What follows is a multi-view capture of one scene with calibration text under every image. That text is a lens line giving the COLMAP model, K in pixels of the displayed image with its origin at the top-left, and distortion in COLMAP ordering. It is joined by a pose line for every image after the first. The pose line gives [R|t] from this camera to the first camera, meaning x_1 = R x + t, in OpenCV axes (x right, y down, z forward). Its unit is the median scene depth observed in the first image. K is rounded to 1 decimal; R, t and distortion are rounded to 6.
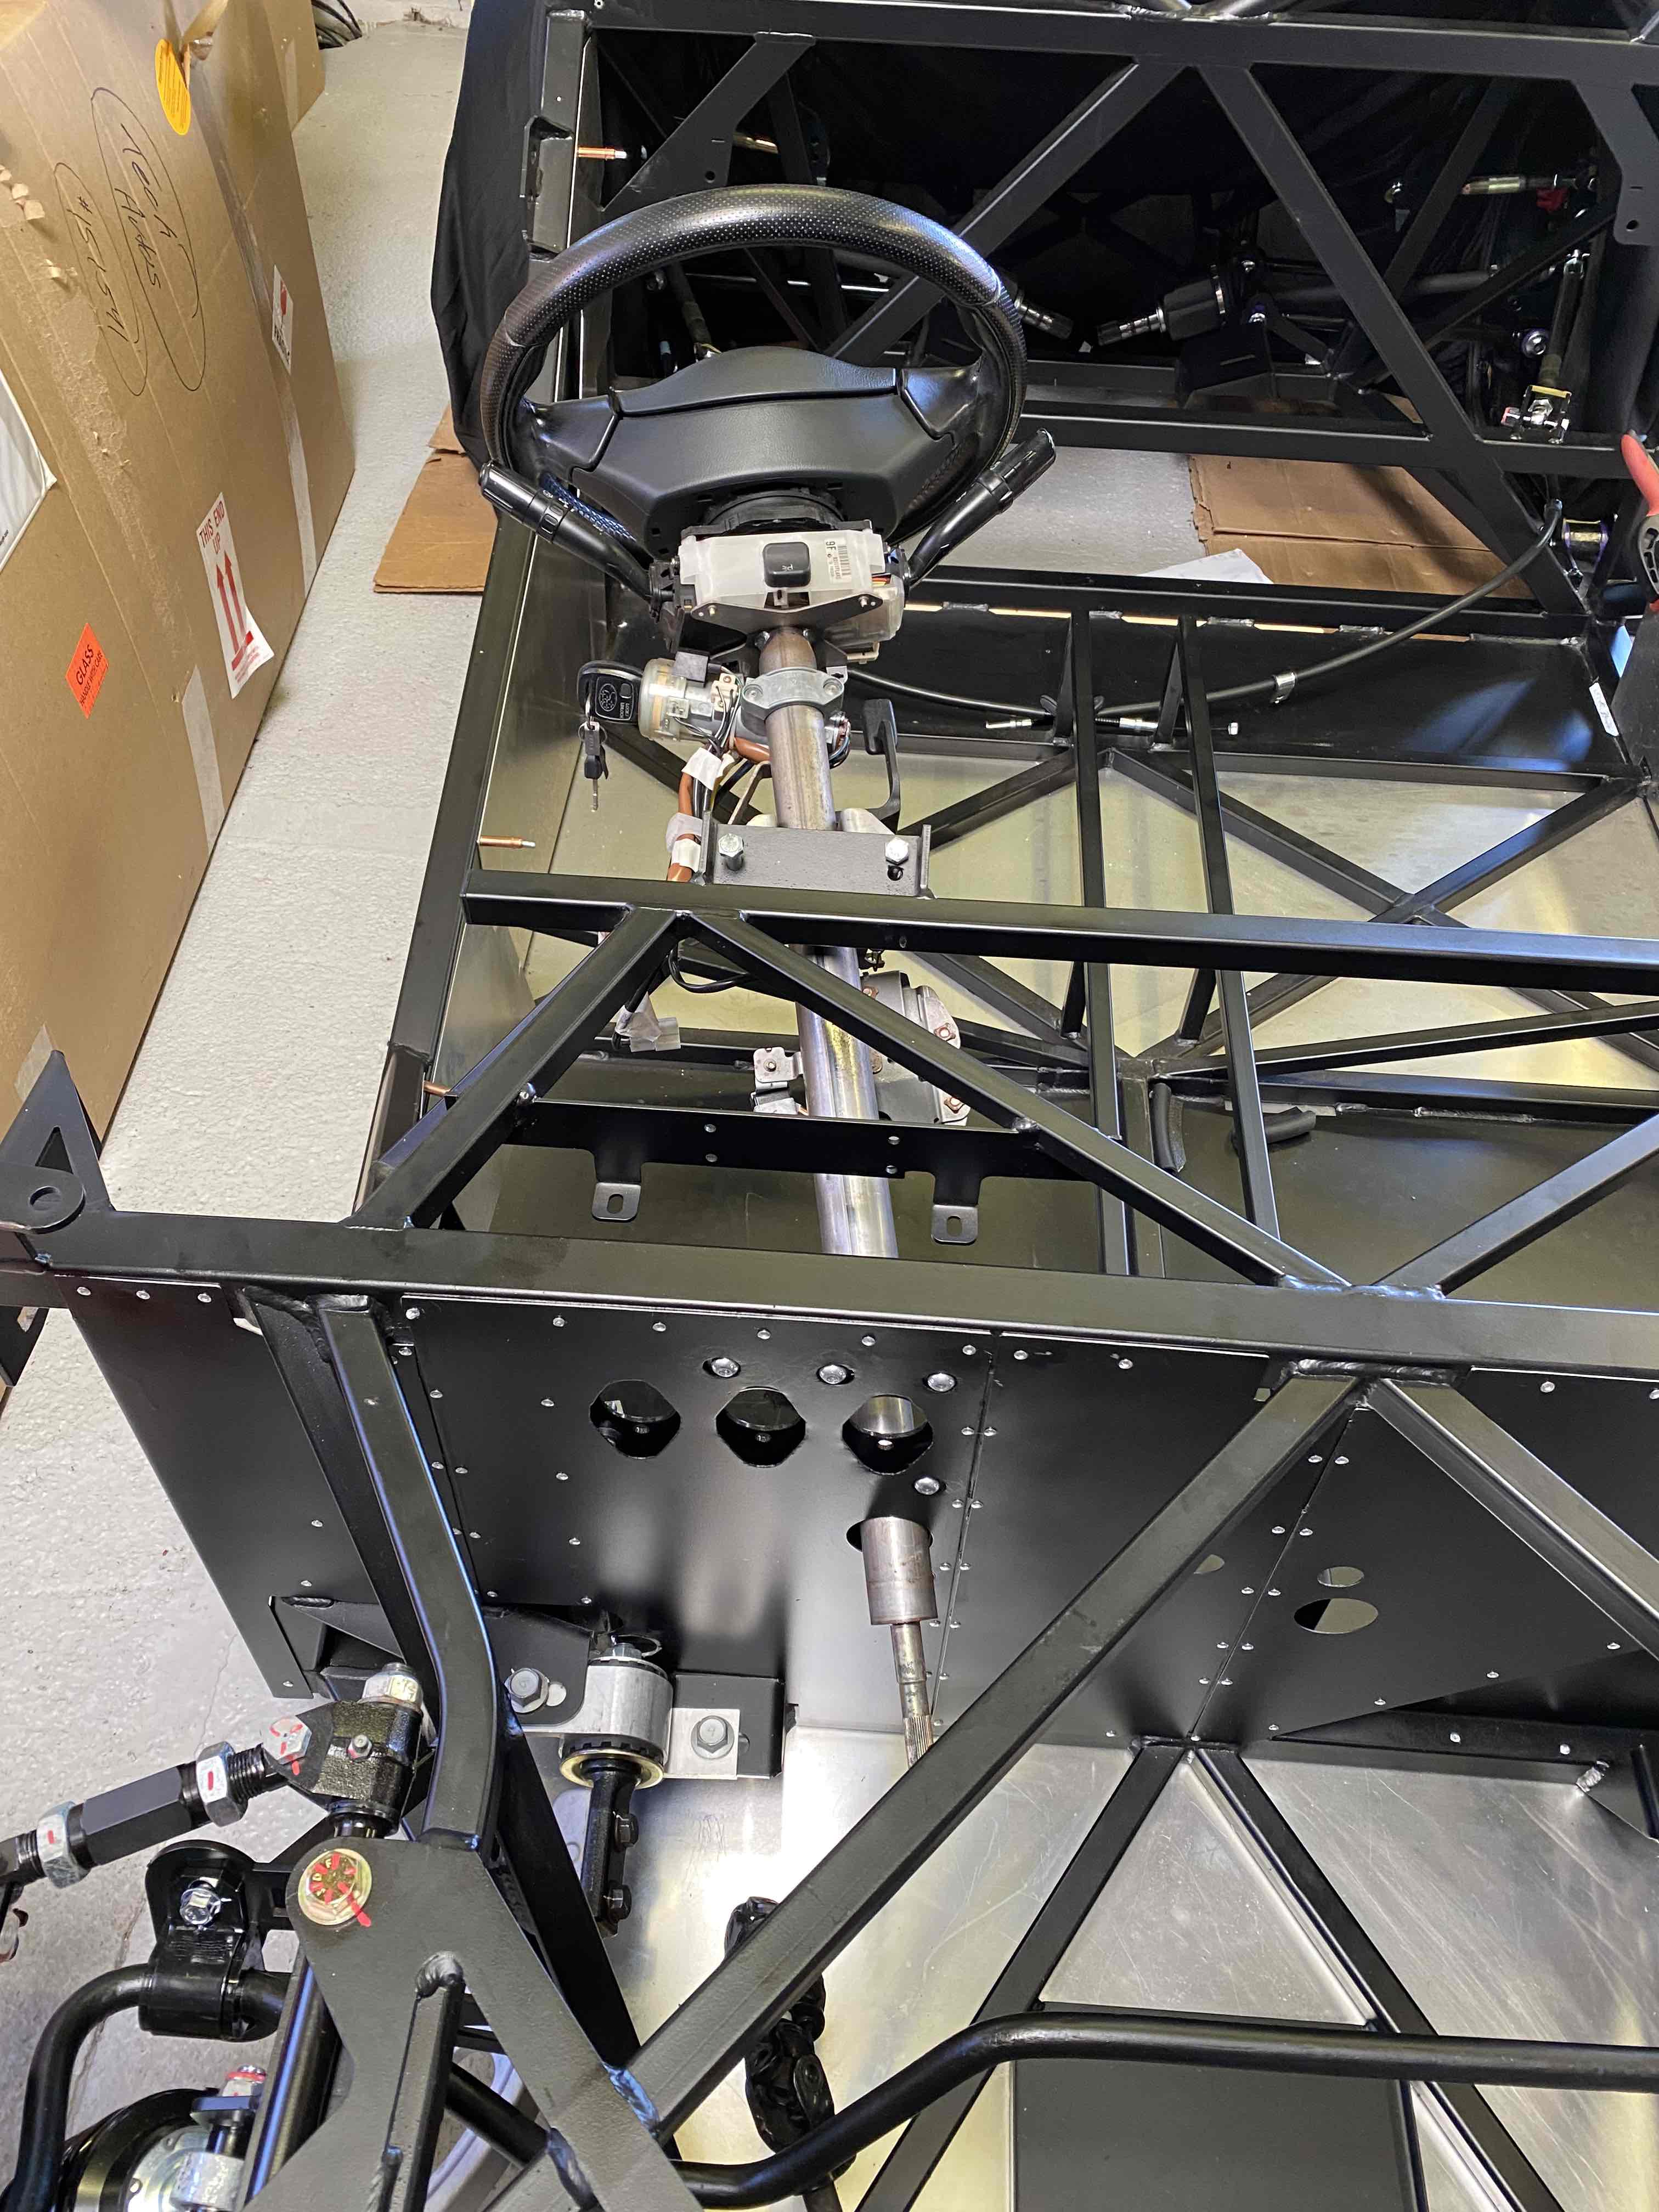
lens RADIAL K [[1736.0, 0, 830.8], [0, 1736.0, 1115.8], [0, 0, 1]] dist [0.030737, -0.033156]
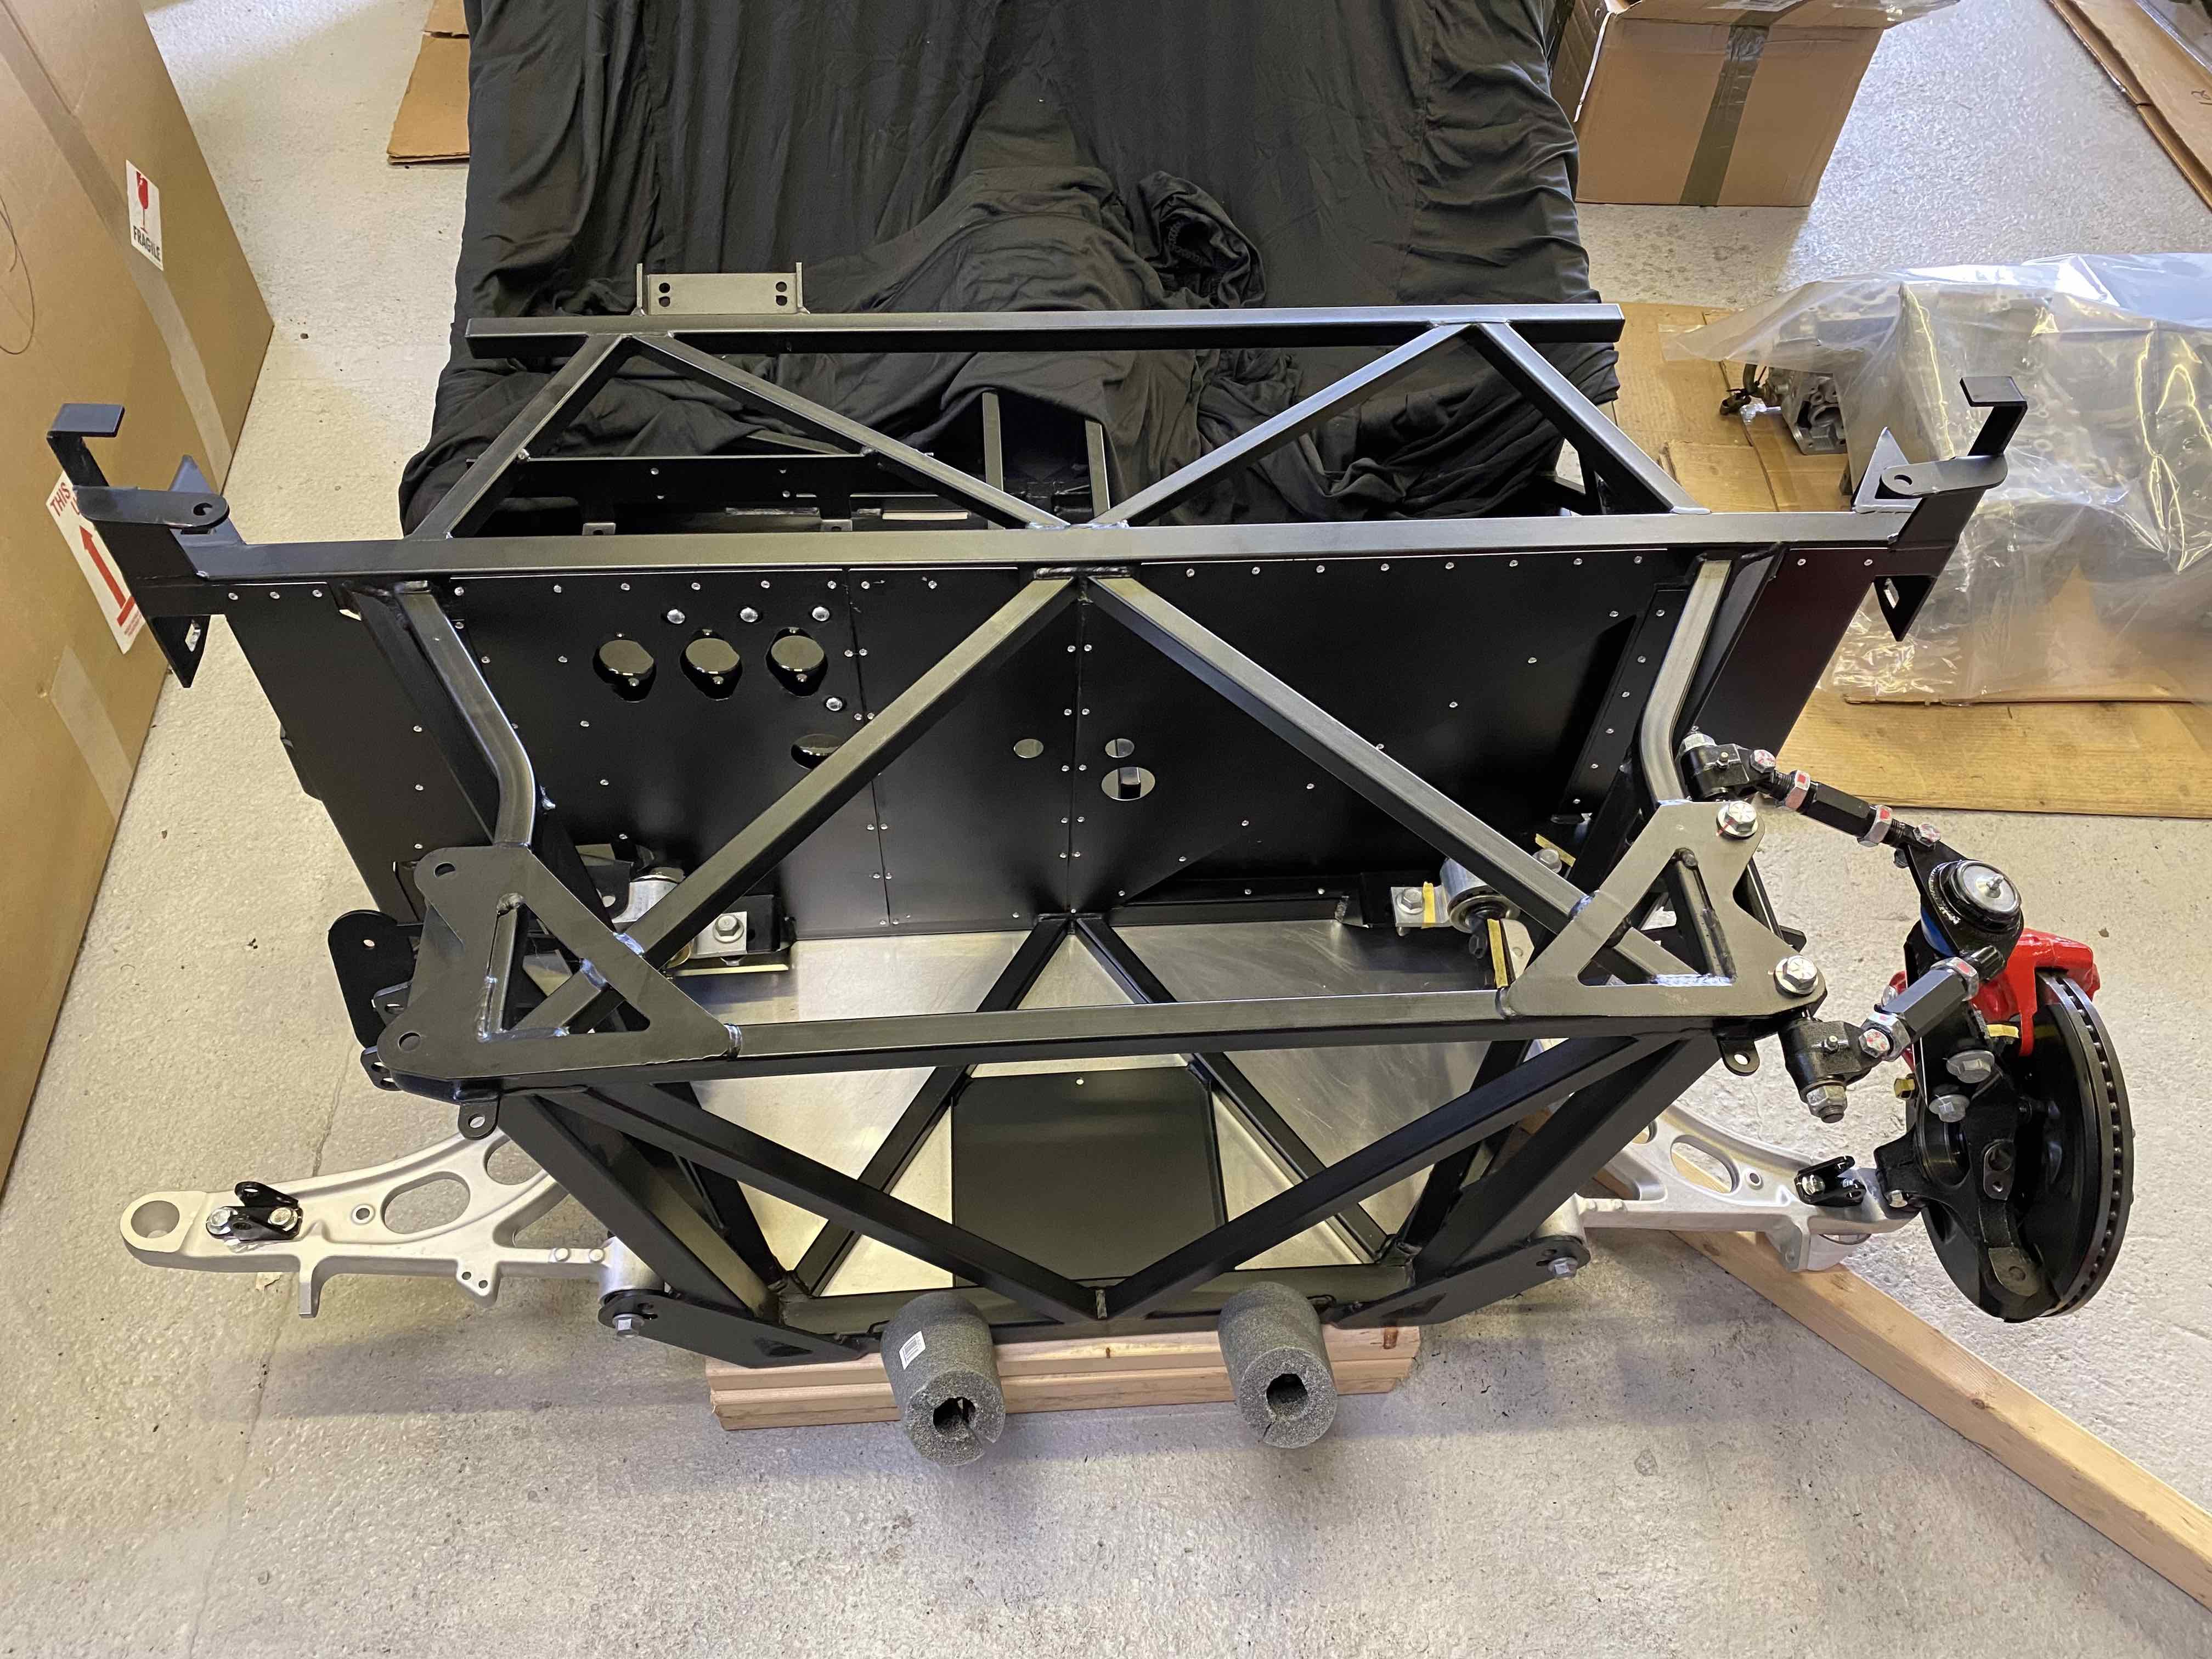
lens RADIAL K [[1736.0, 0, 1136.4], [0, 1736.0, 858.0], [0, 0, 1]] dist [0.030737, -0.033156]
pose [[0.989550, -0.103474, 0.100421, 0.163754], [0.094674, 0.991542, 0.088772, 0.258230], [-0.108757, -0.078337, 0.990977, -0.578997]]
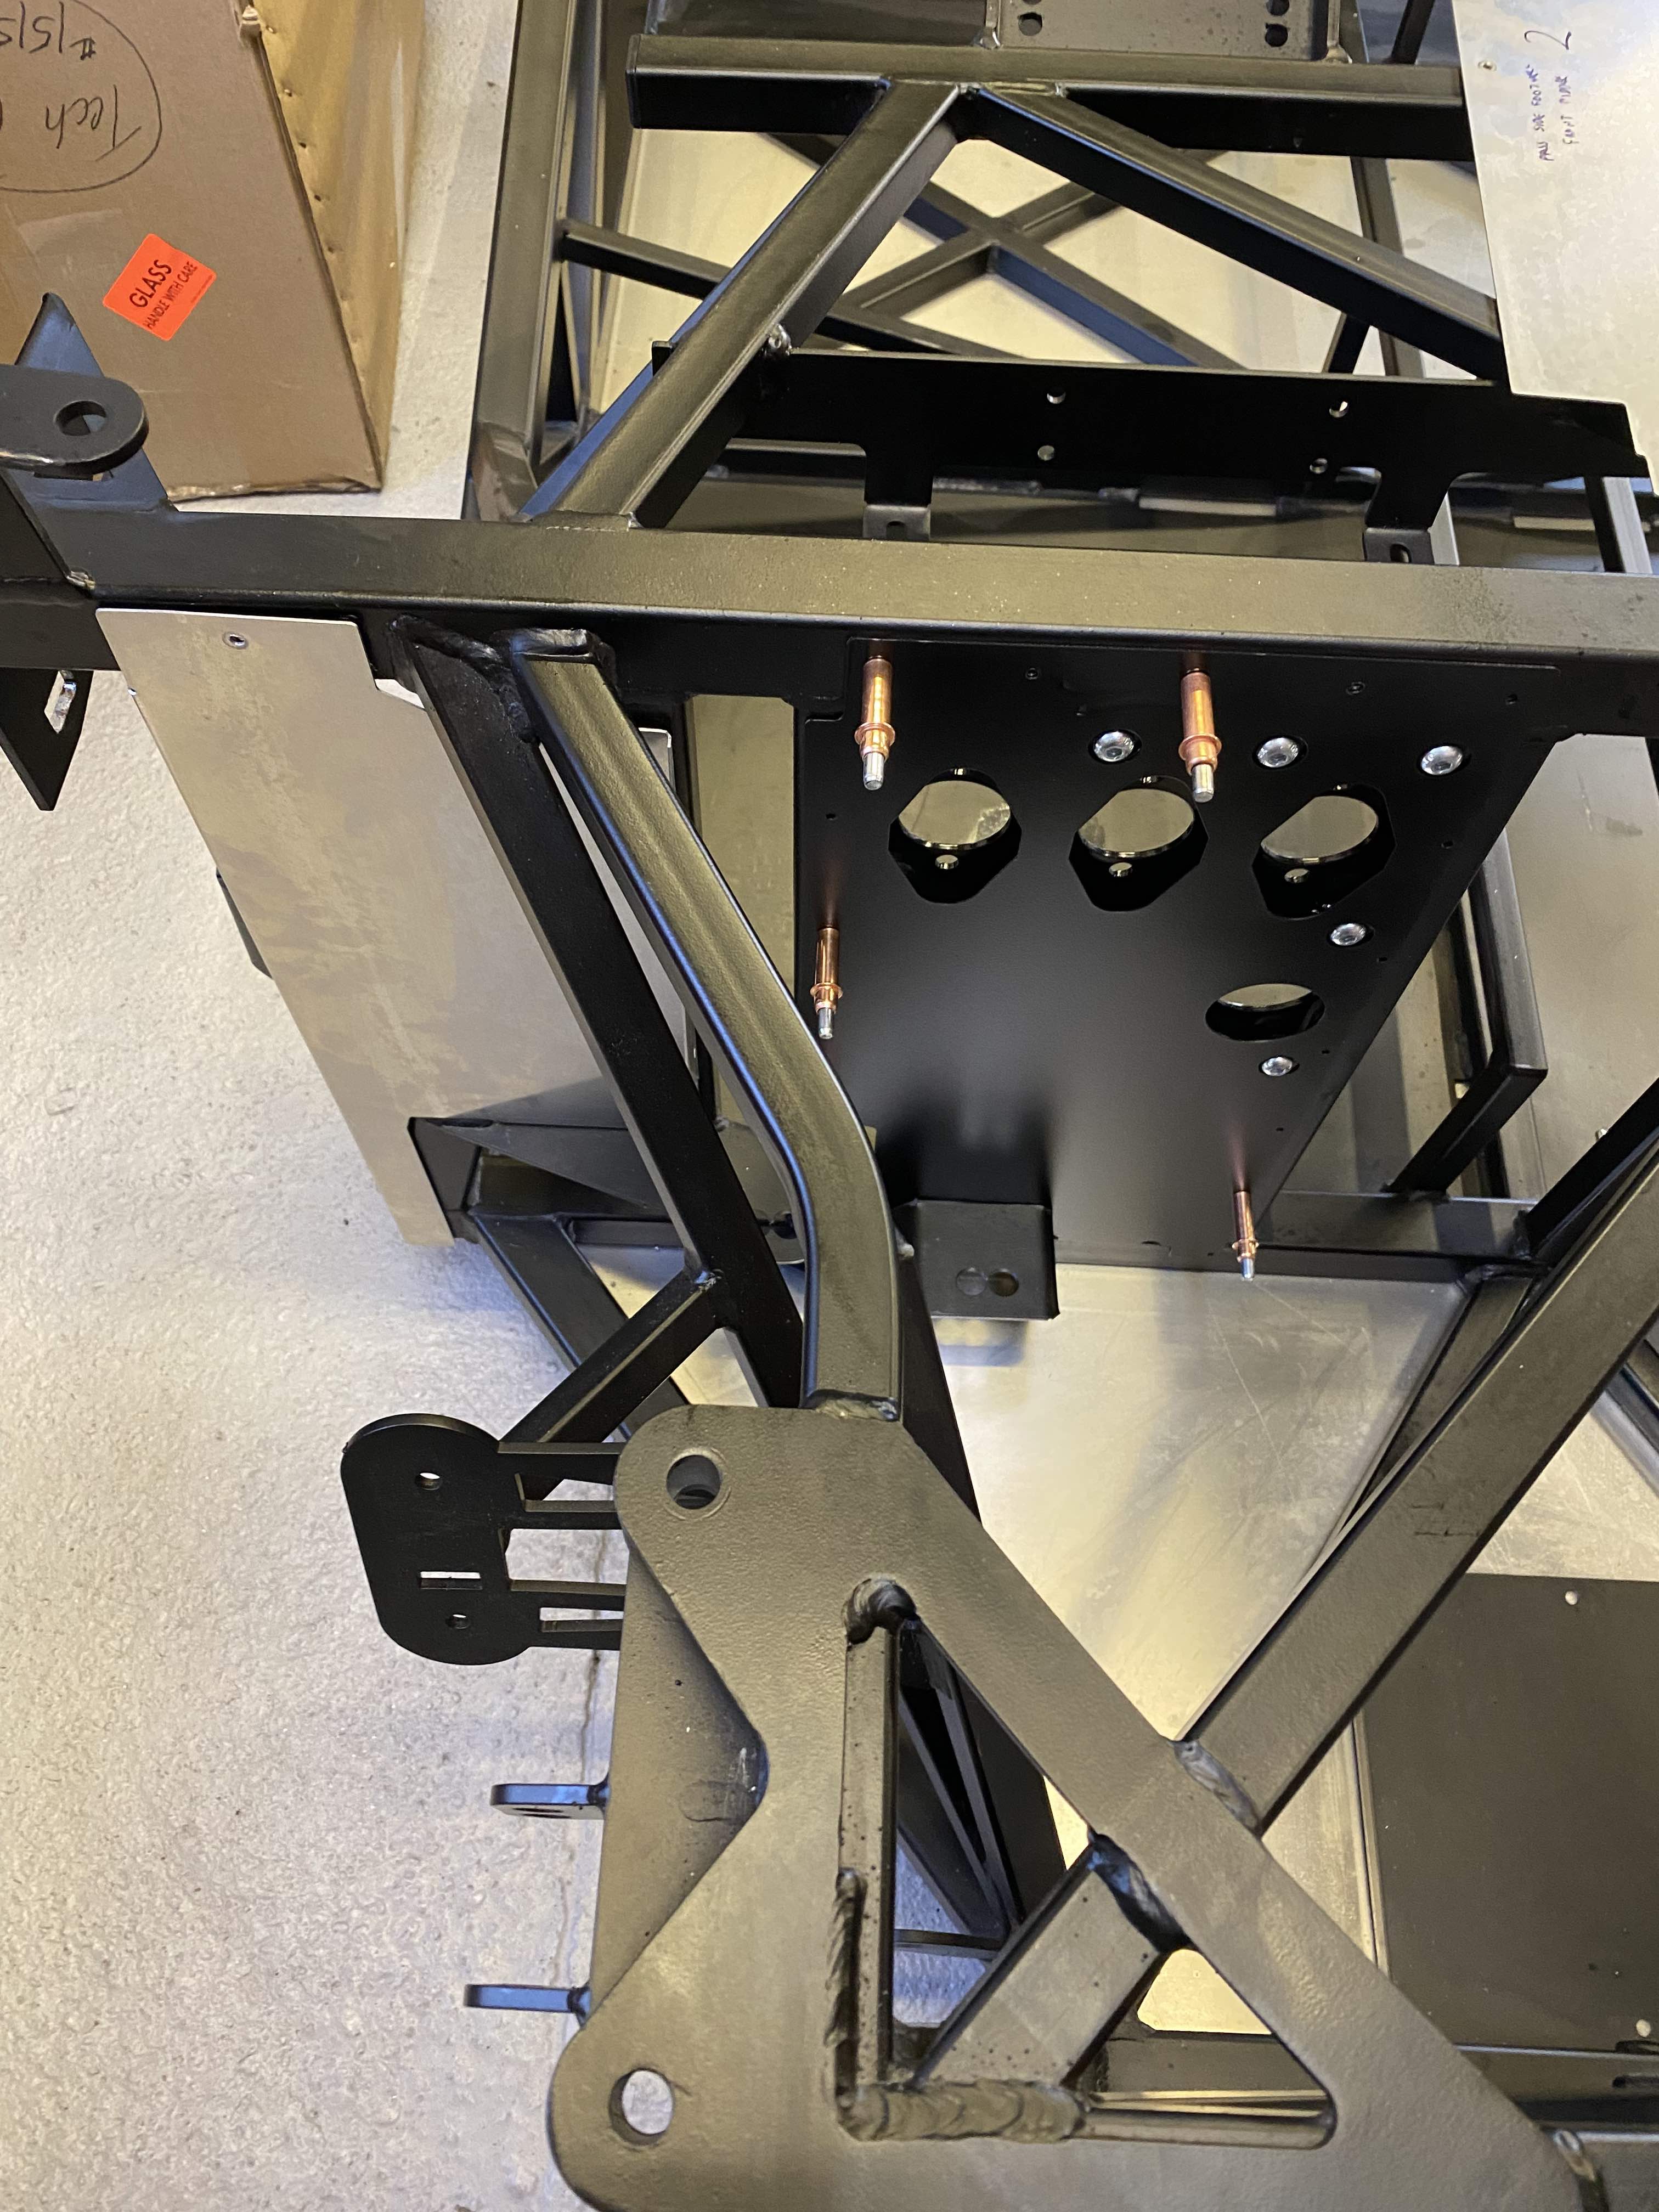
lens RADIAL K [[1736.0, 0, 845.2], [0, 1736.0, 1106.0], [0, 0, 1]] dist [0.030737, -0.033156]
pose [[0.999681, -0.020644, 0.014544, -0.176037], [0.016726, 0.972789, 0.231089, 0.123490], [-0.018919, -0.230773, 0.972824, 0.312026]]
